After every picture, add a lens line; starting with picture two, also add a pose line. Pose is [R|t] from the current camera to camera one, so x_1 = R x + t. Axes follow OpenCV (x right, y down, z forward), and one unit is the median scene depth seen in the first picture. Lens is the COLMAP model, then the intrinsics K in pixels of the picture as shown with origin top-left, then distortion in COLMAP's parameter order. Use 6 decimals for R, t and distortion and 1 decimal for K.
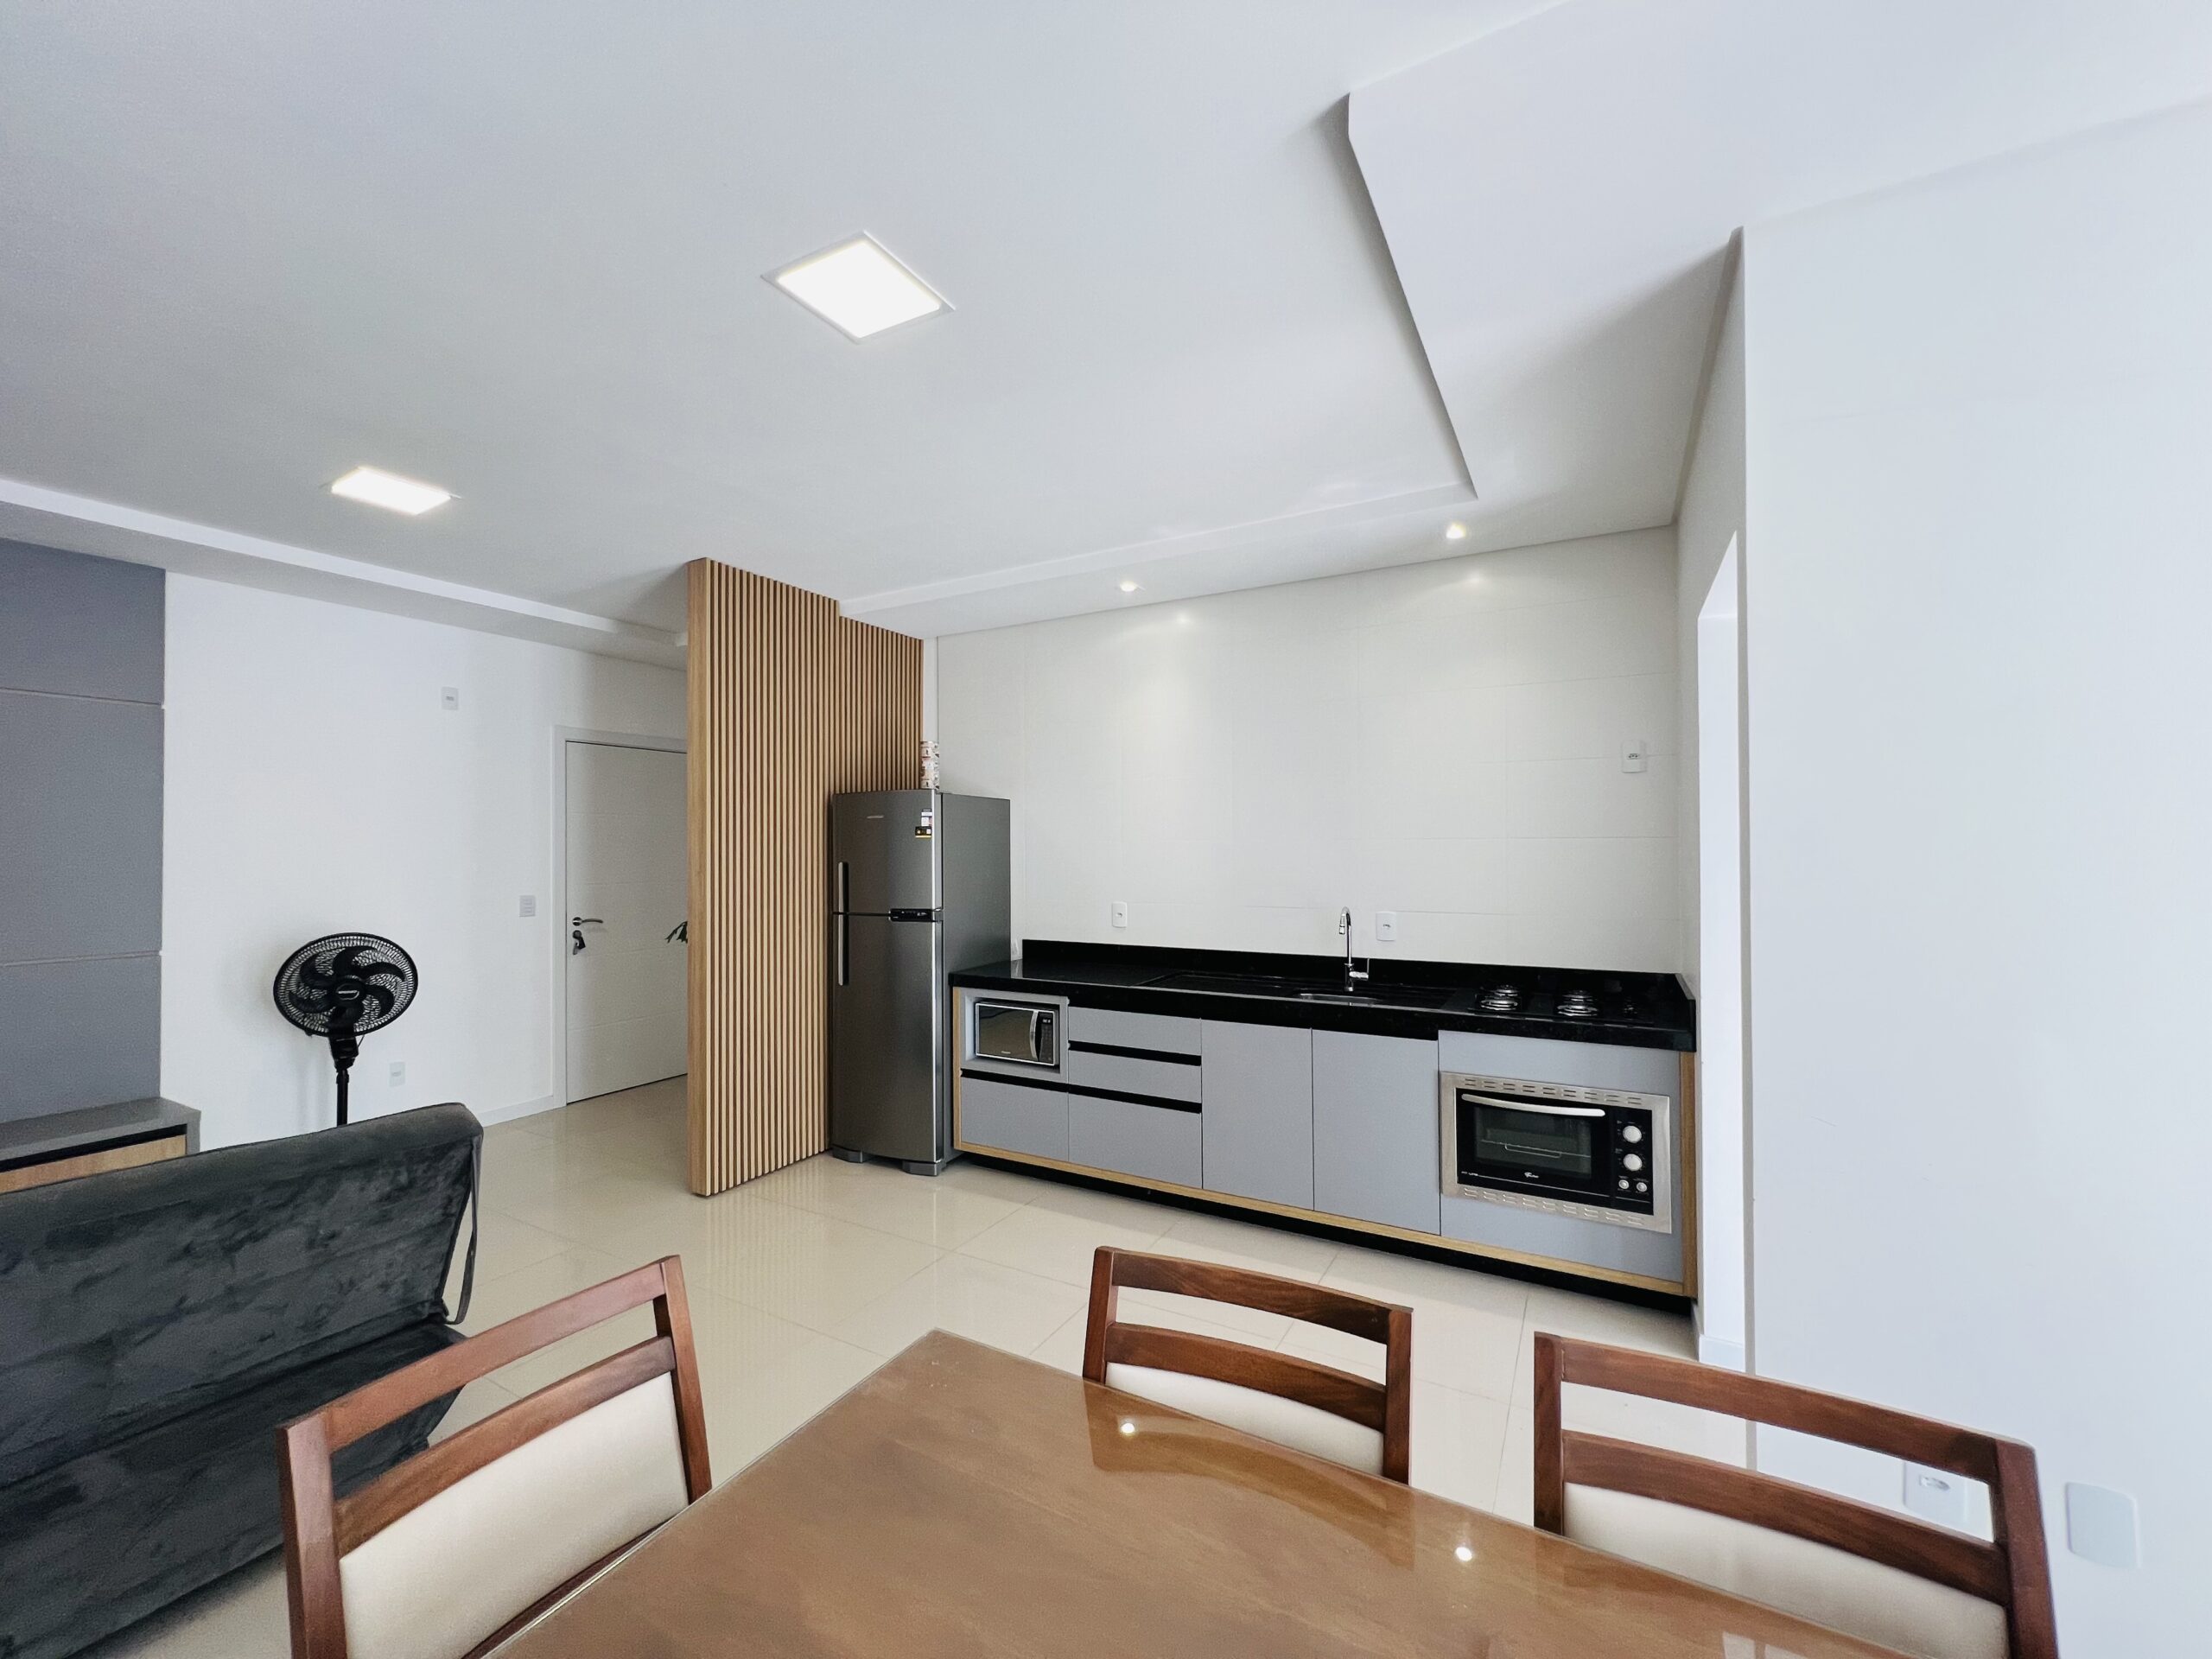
lens RADIAL K [[895.9, 0, 1108.7], [0, 895.9, 846.7], [0, 0, 1]] dist [-0.001311, -0.000126]
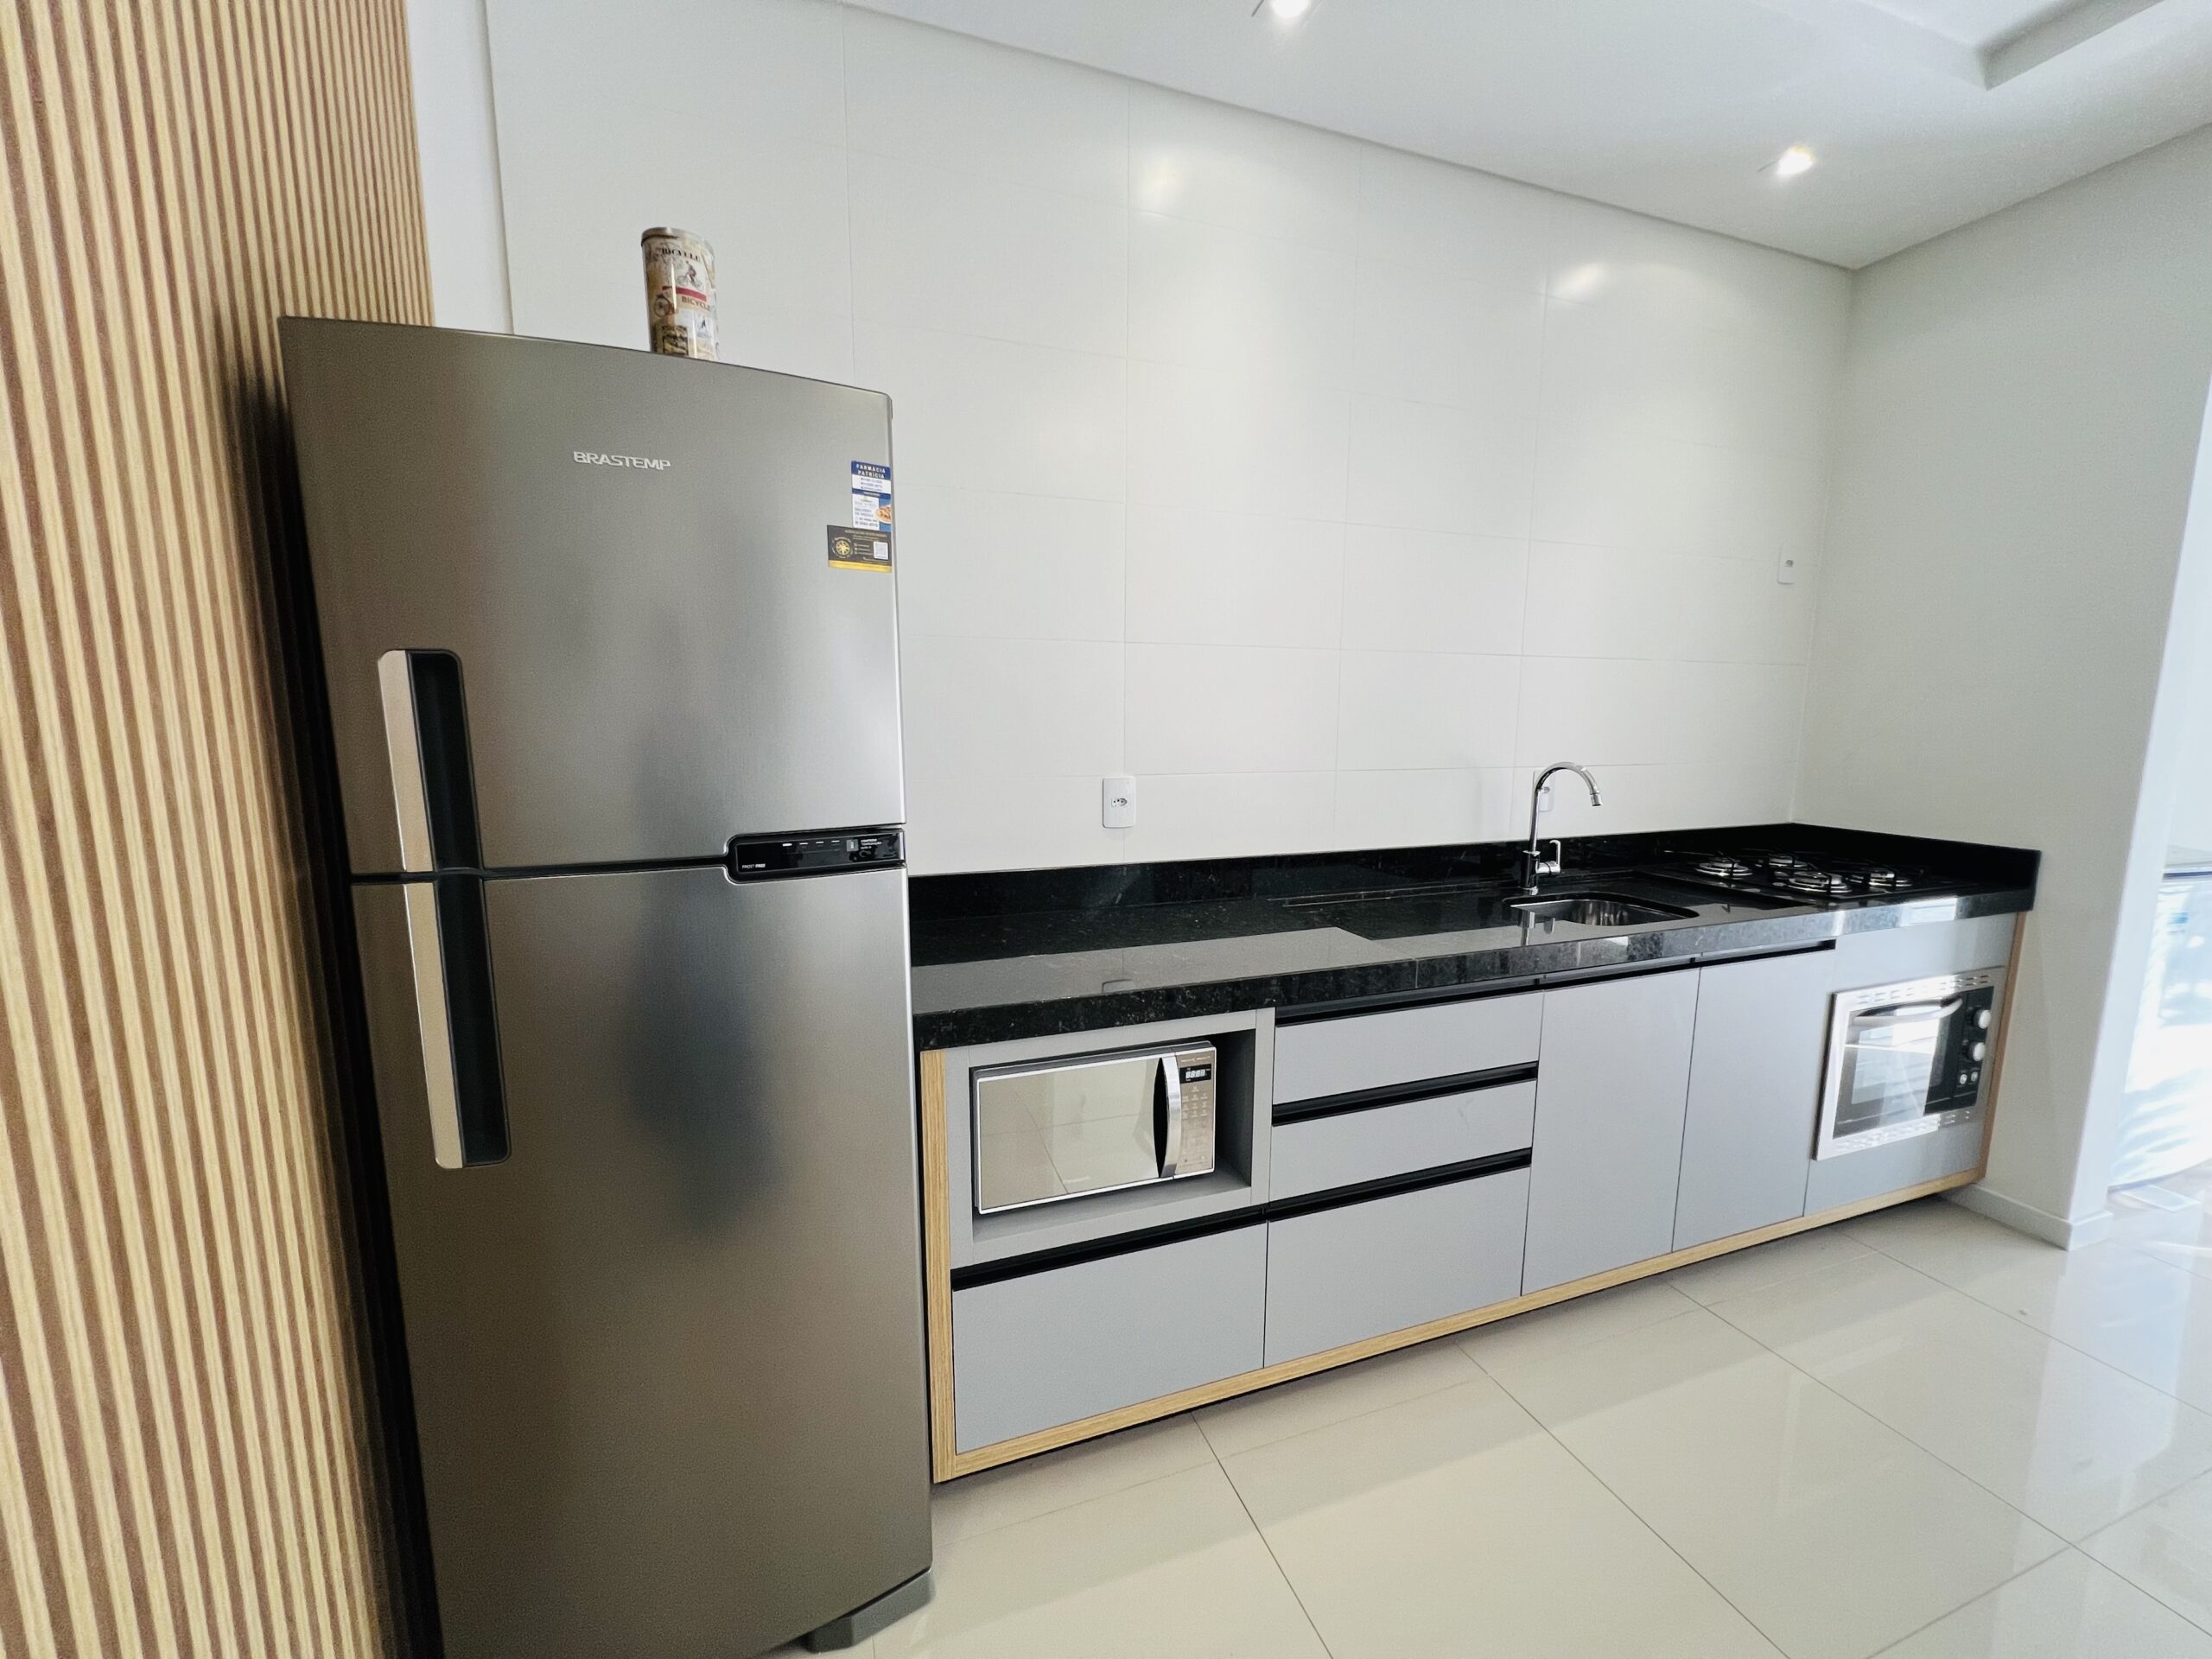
lens RADIAL K [[896.0, 0, 1078.7], [0, 896.0, 842.6], [0, 0, 1]] dist [0.000338, 0.000470]
pose [[0.645783, -0.099575, 0.757000, -0.423971], [-0.007236, 0.990617, 0.136477, 0.040695], [-0.763487, -0.093612, 0.639003, 0.848123]]
